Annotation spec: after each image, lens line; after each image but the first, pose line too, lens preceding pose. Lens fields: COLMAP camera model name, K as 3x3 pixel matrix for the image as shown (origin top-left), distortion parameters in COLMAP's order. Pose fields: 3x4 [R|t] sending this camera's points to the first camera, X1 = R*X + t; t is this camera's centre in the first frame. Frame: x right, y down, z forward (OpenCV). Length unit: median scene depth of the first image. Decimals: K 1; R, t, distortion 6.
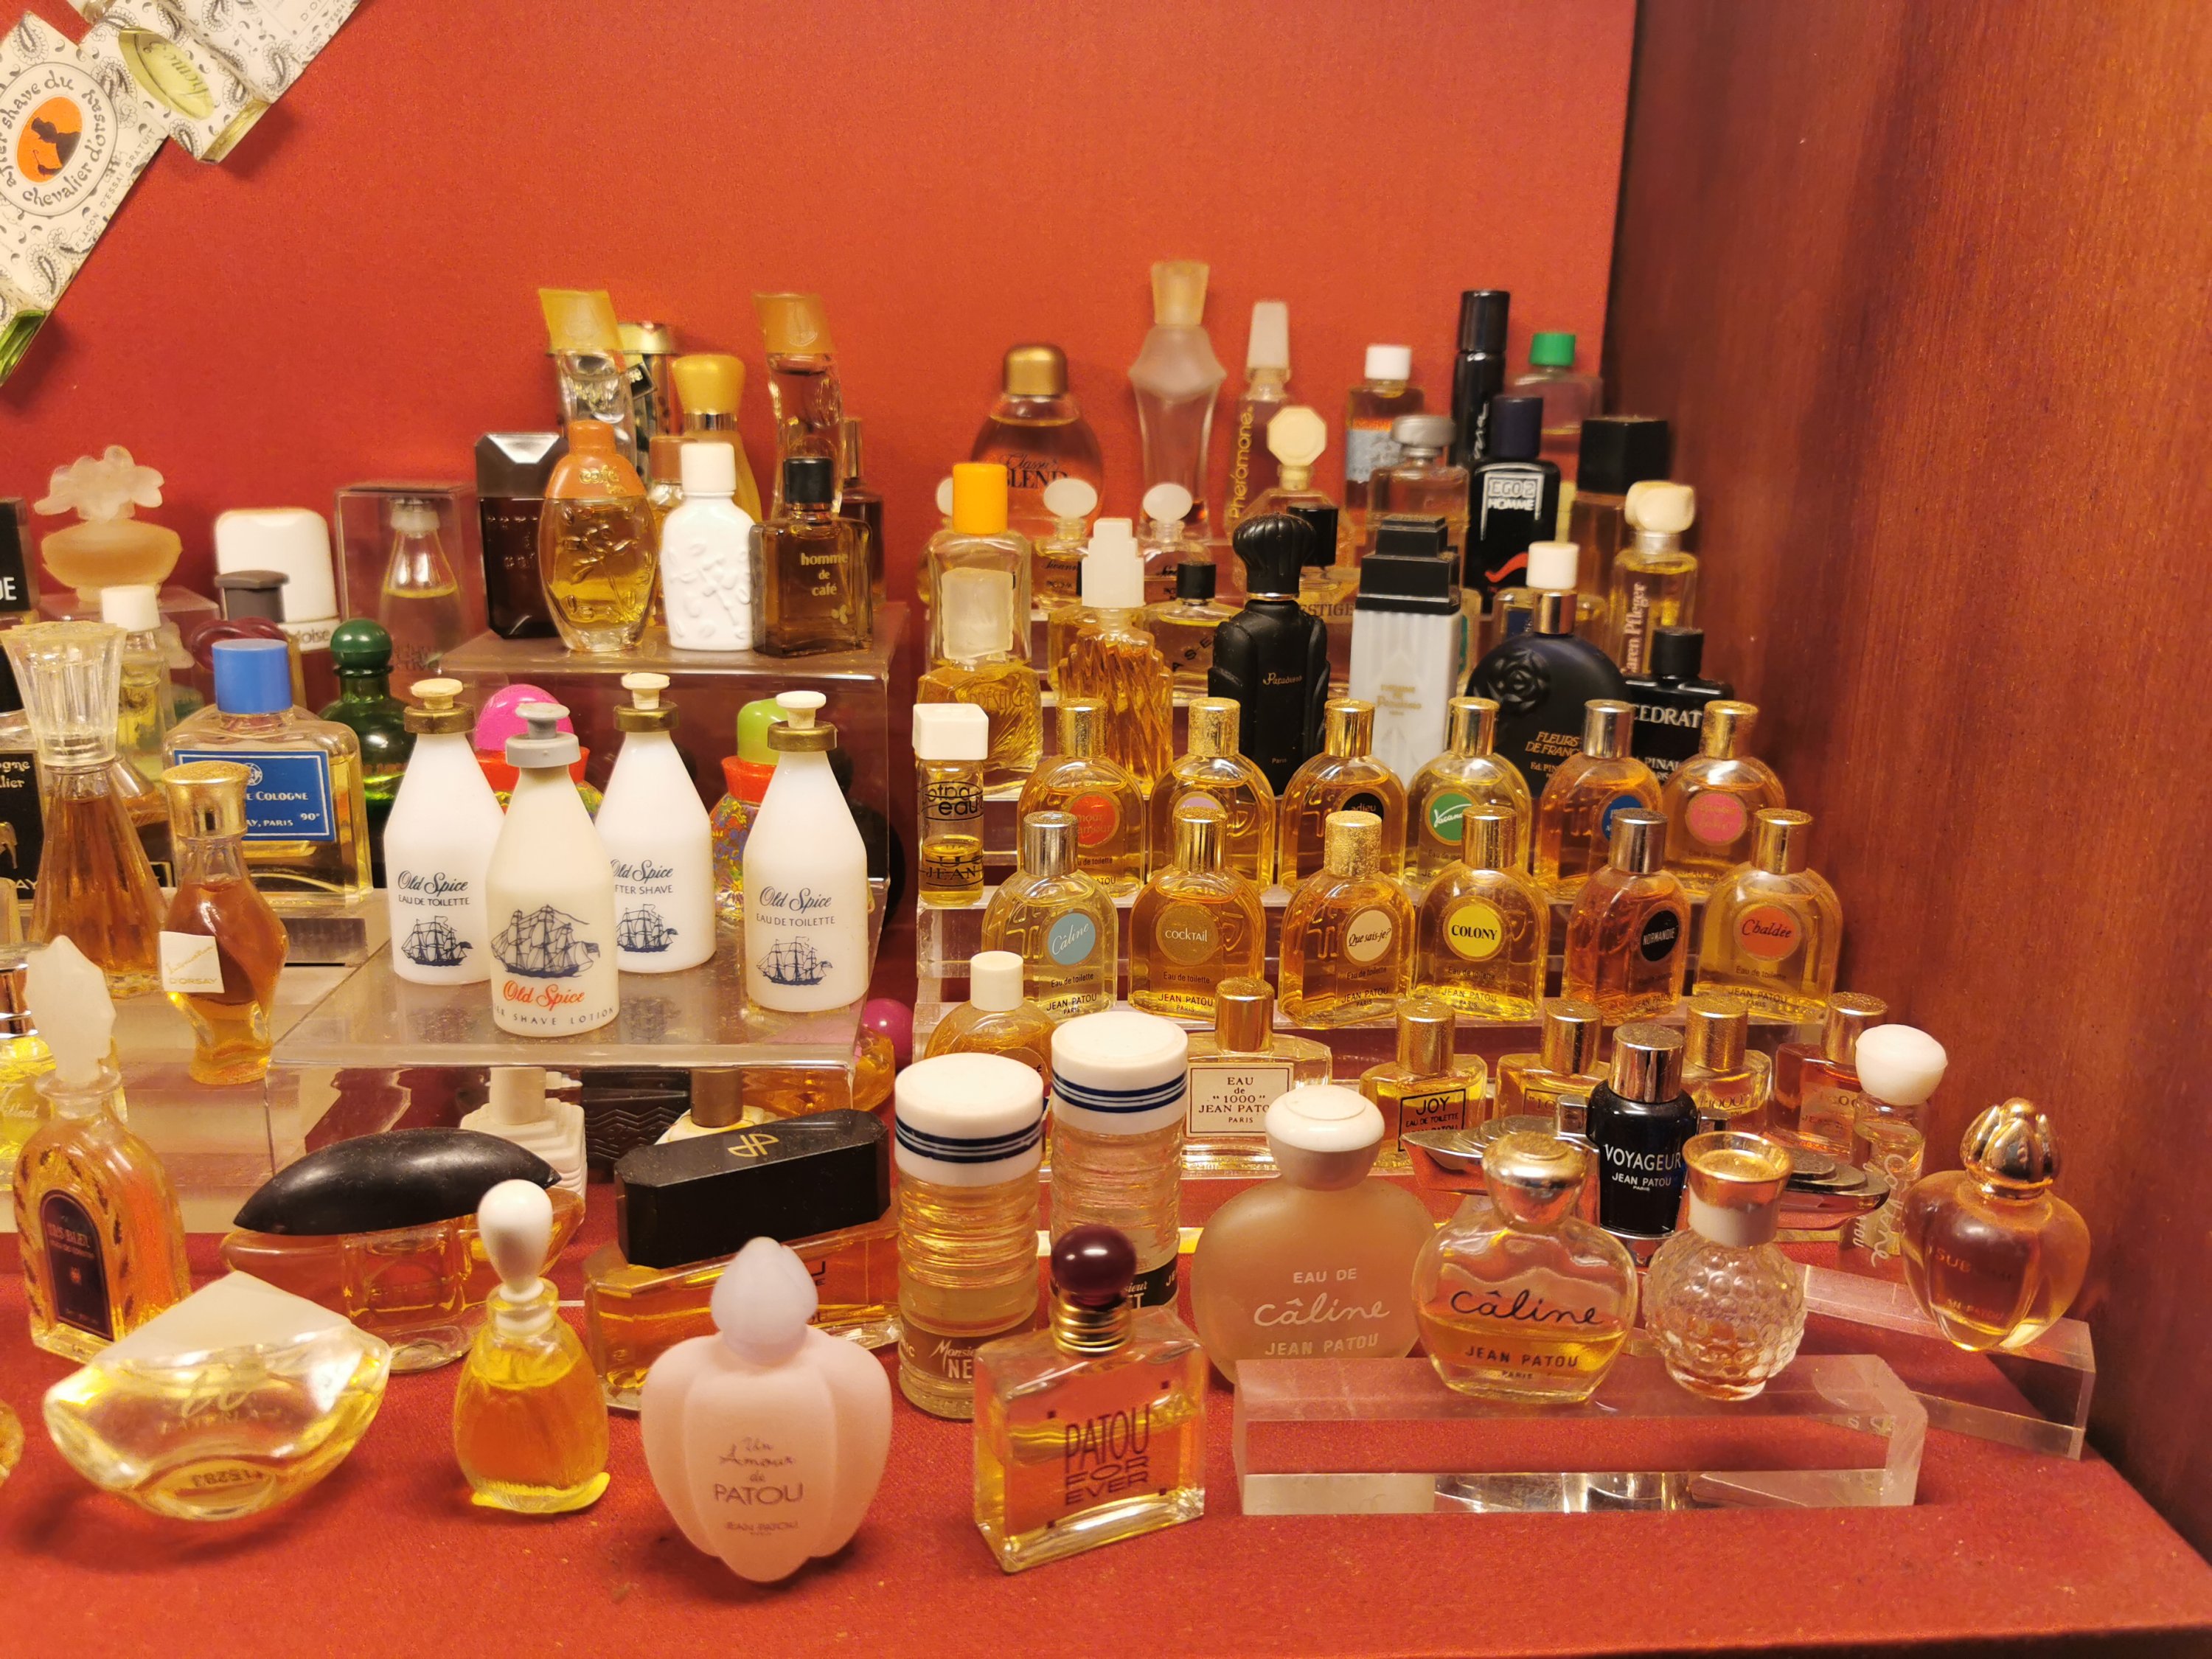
lens RADIAL K [[1769.6, 0, 1097.3], [0, 1769.6, 814.0], [0, 0, 1]] dist [0.032287, -0.072019]
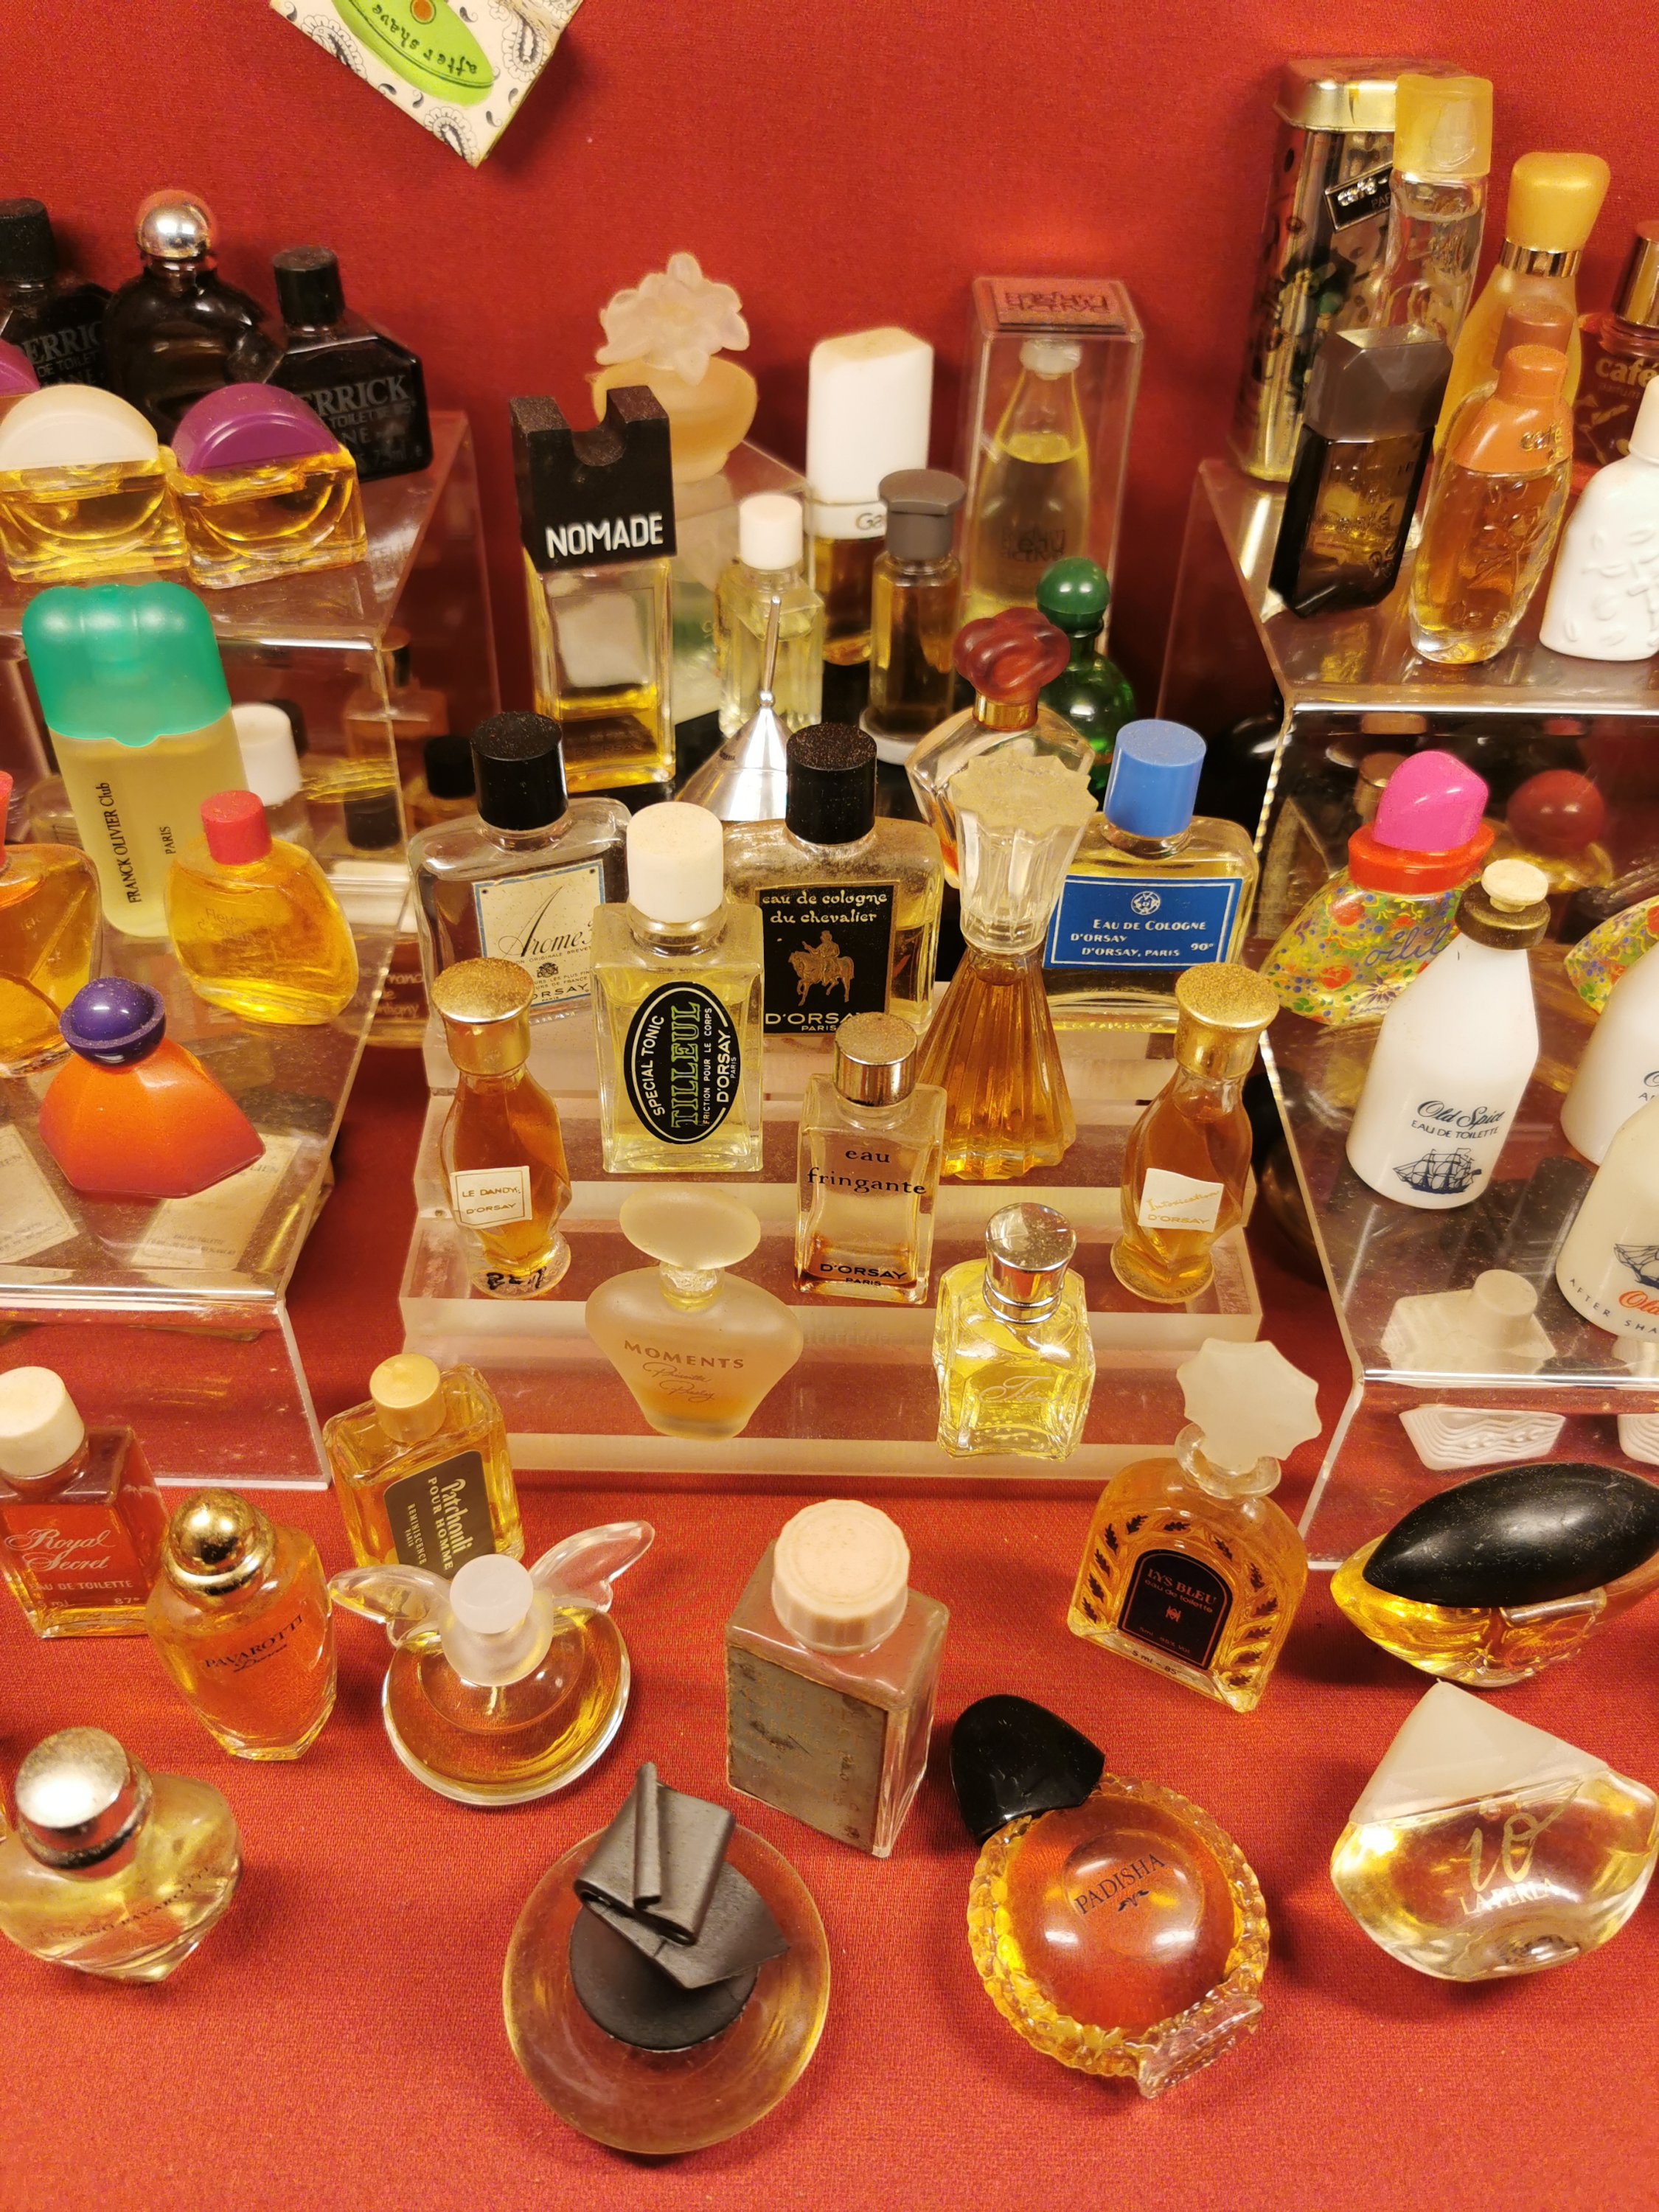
lens RADIAL K [[1769.6, 0, 811.6], [0, 1769.6, 1098.8], [0, 0, 1]] dist [0.032287, -0.072019]
pose [[0.997631, 0.044206, -0.052708, -0.505442], [-0.015006, 0.887584, 0.460401, -0.268393], [0.067135, -0.458519, 0.886145, 0.214963]]
